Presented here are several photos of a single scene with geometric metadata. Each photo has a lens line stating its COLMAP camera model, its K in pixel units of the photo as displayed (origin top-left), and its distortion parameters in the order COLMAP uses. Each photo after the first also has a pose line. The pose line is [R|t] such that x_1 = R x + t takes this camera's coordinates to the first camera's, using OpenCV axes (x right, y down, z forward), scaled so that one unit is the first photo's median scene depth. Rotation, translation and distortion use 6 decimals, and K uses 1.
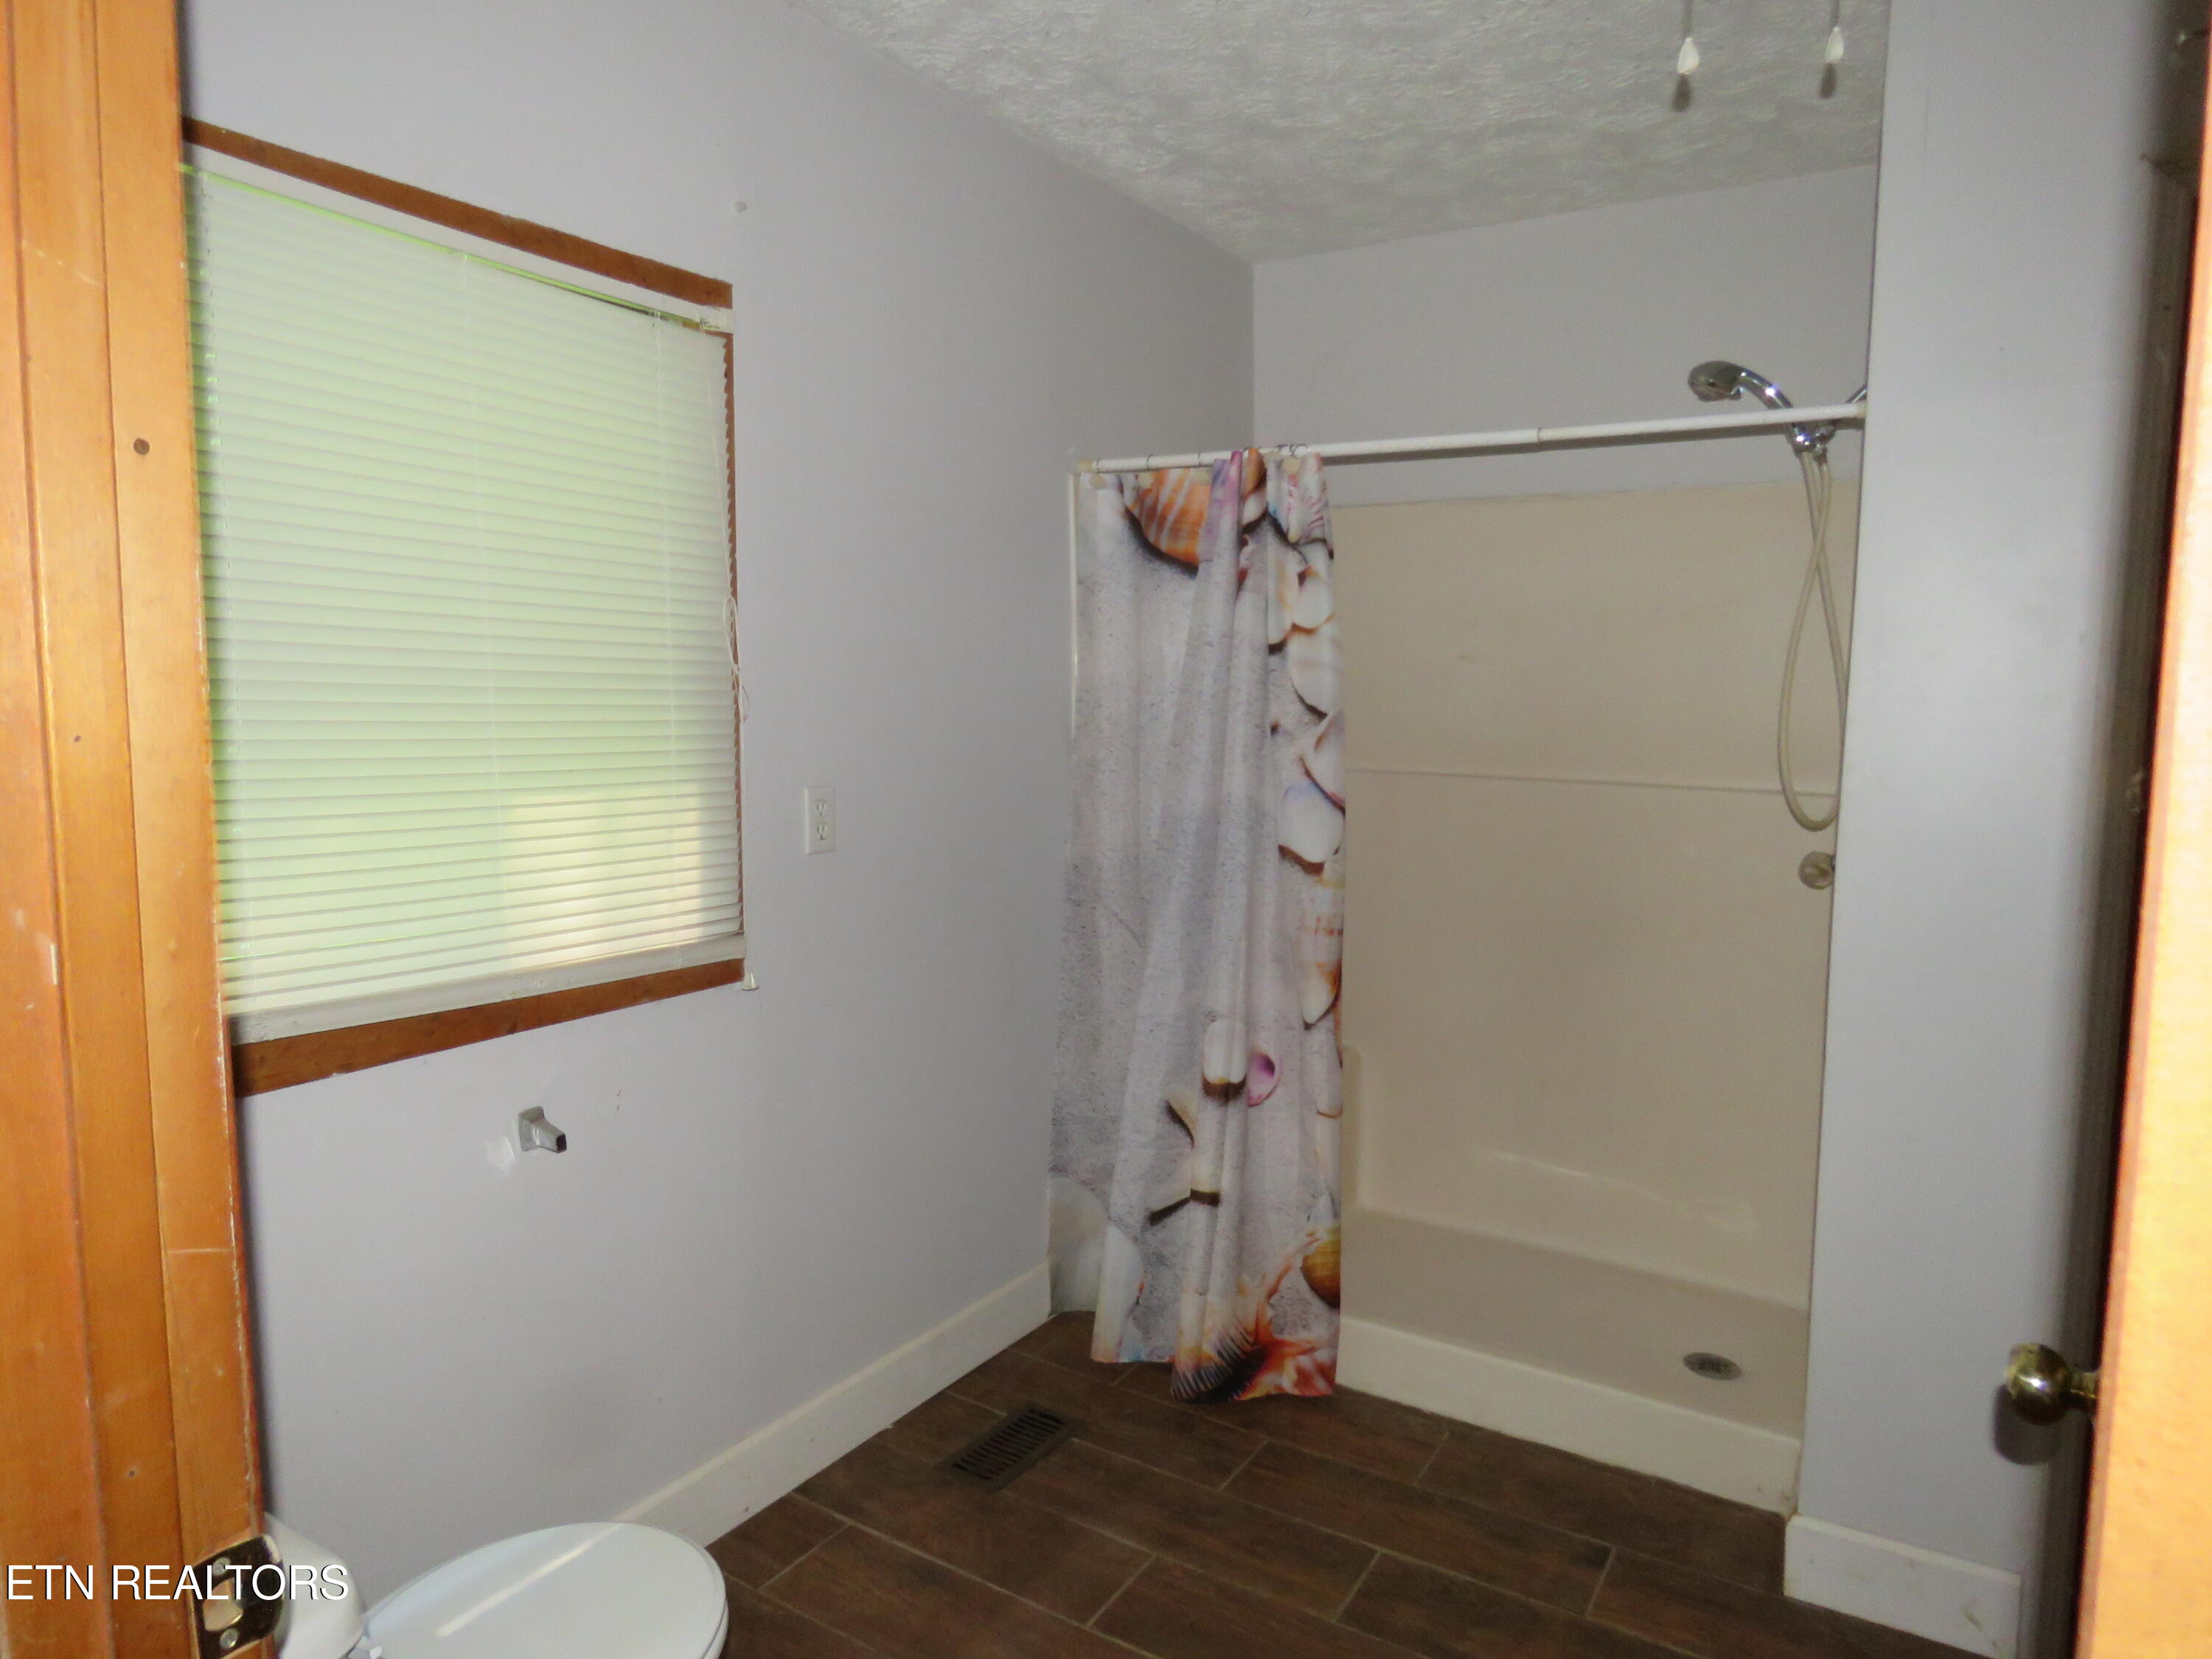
lens RADIAL K [[1410.0, 0, 1103.7], [0, 1410.0, 832.5], [0, 0, 1]] dist [-0.003101, -0.003992]
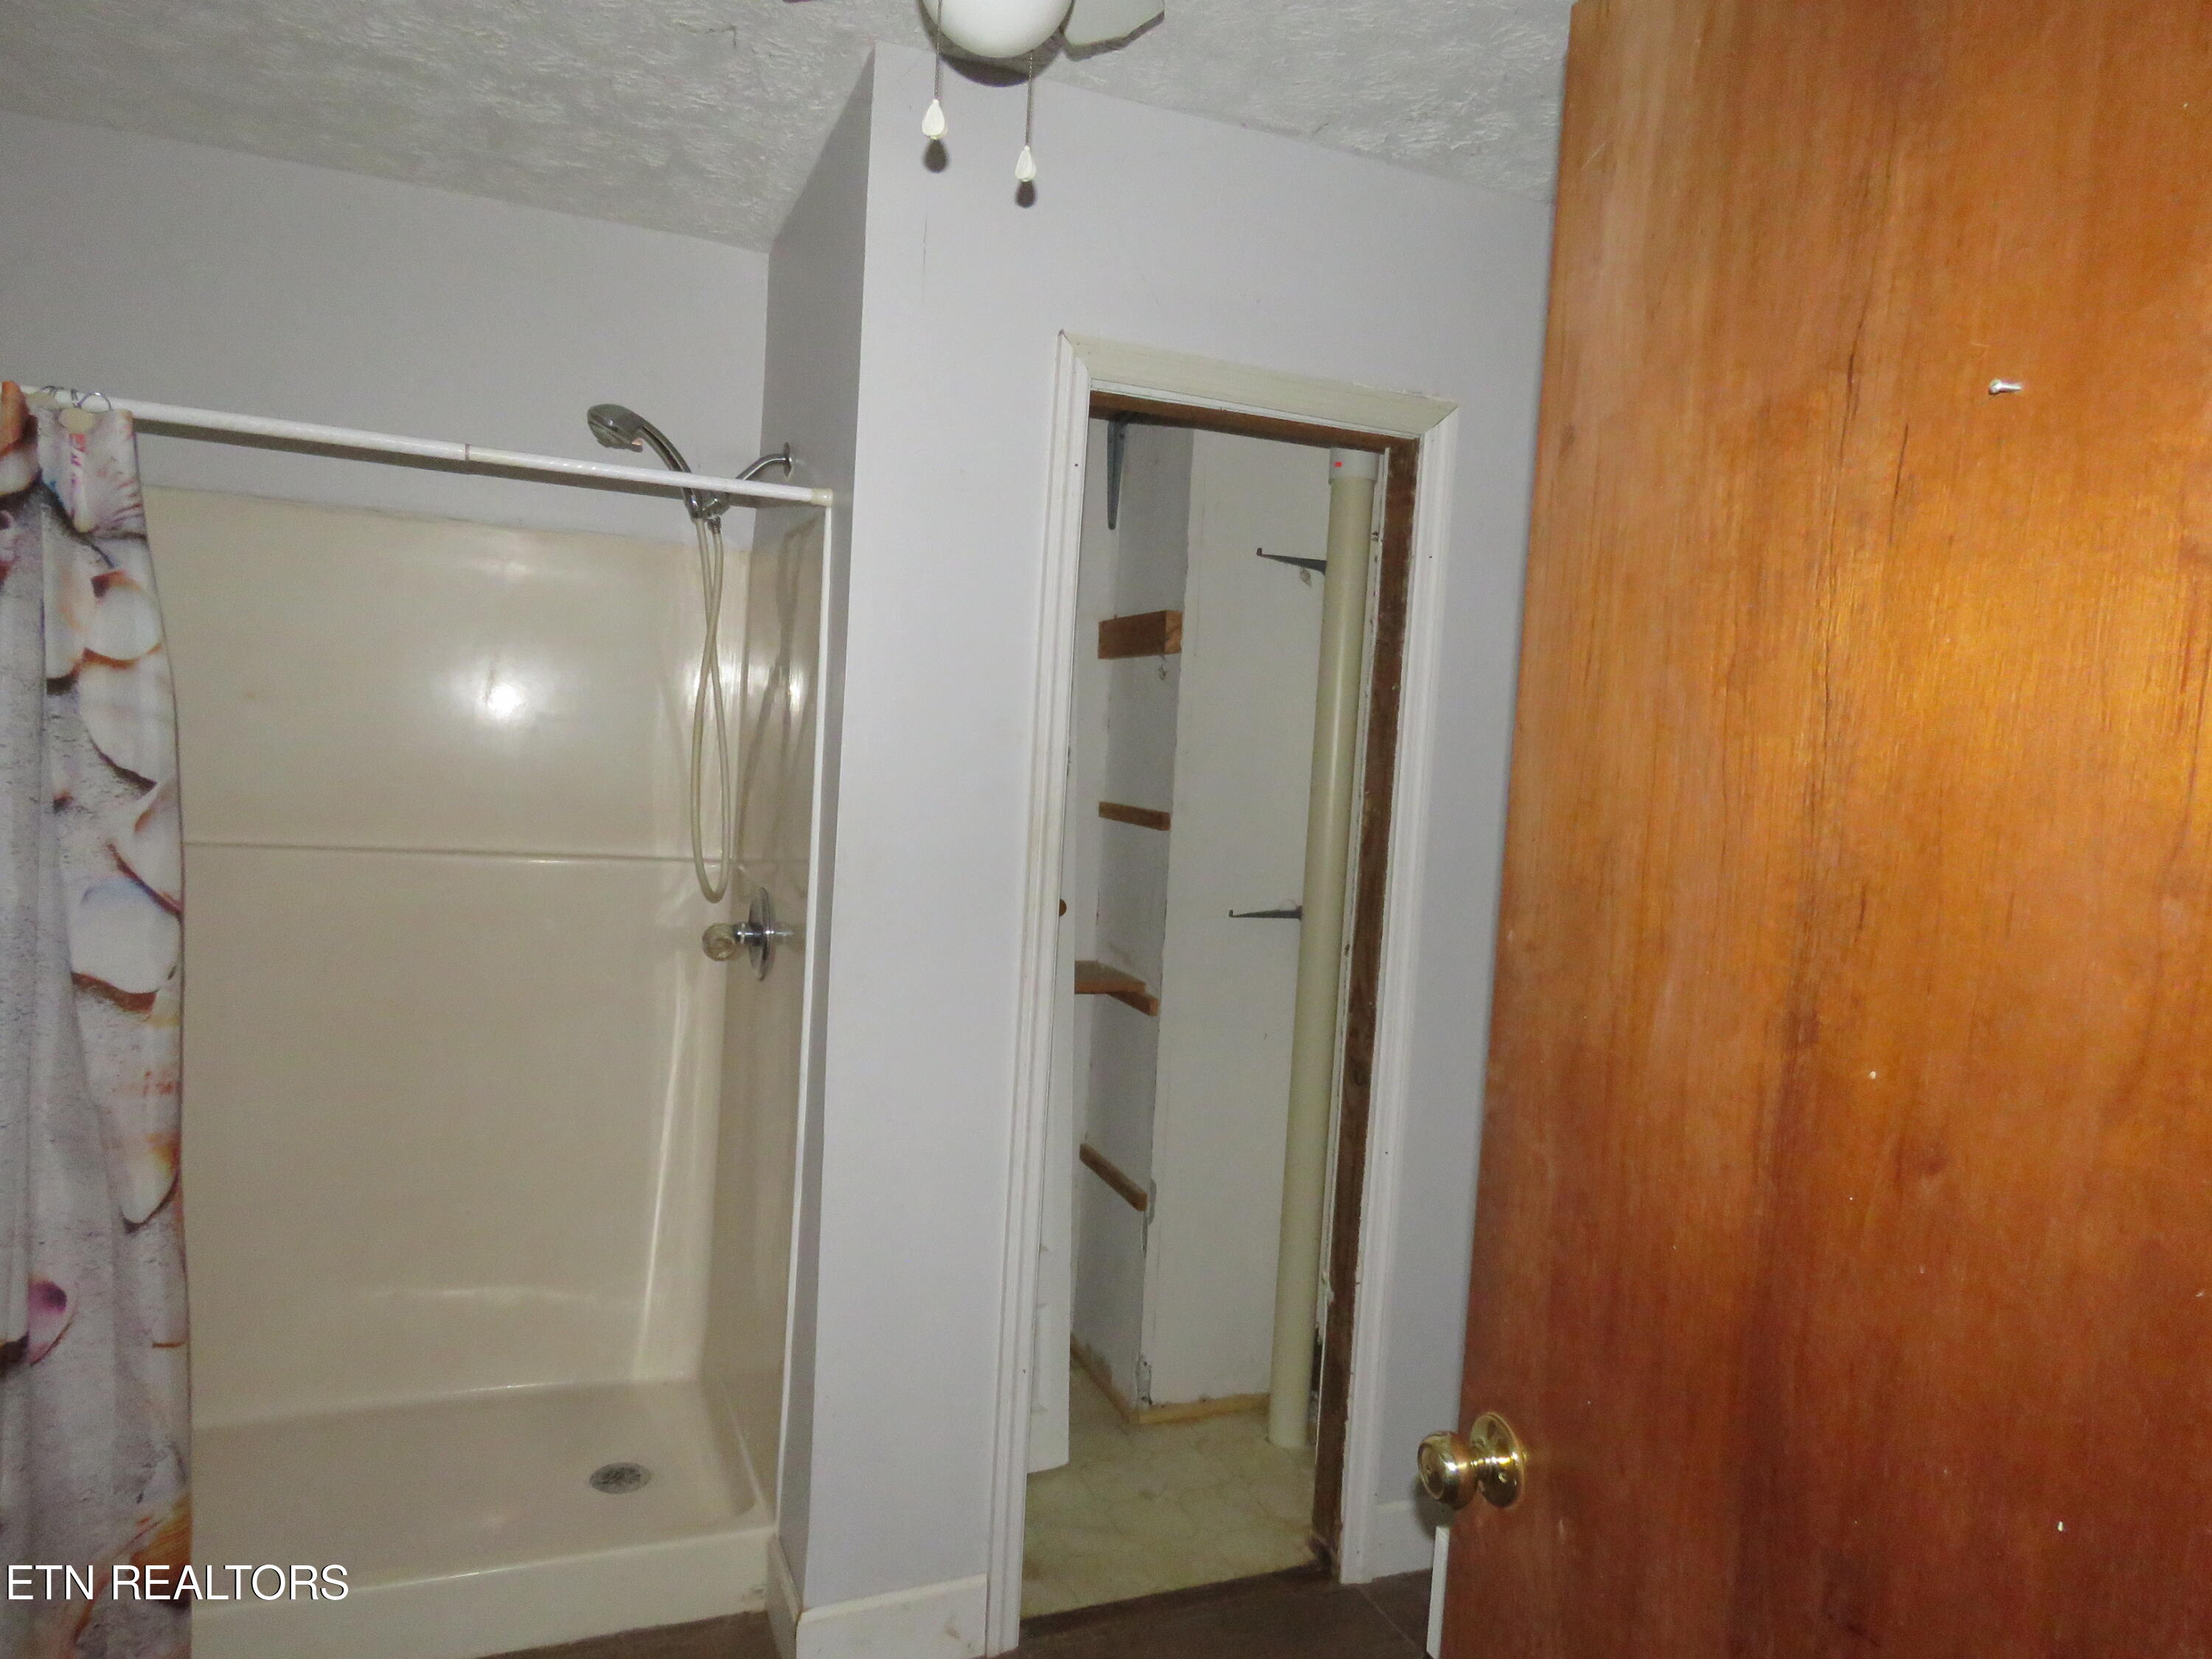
lens RADIAL K [[1410.0, 0, 1103.7], [0, 1410.0, 832.5], [0, 0, 1]] dist [-0.003101, -0.003992]
pose [[0.575948, -0.025837, 0.817078, -0.143691], [0.034085, 0.999390, 0.007576, -0.047605], [-0.816775, 0.023487, 0.576478, 0.201491]]
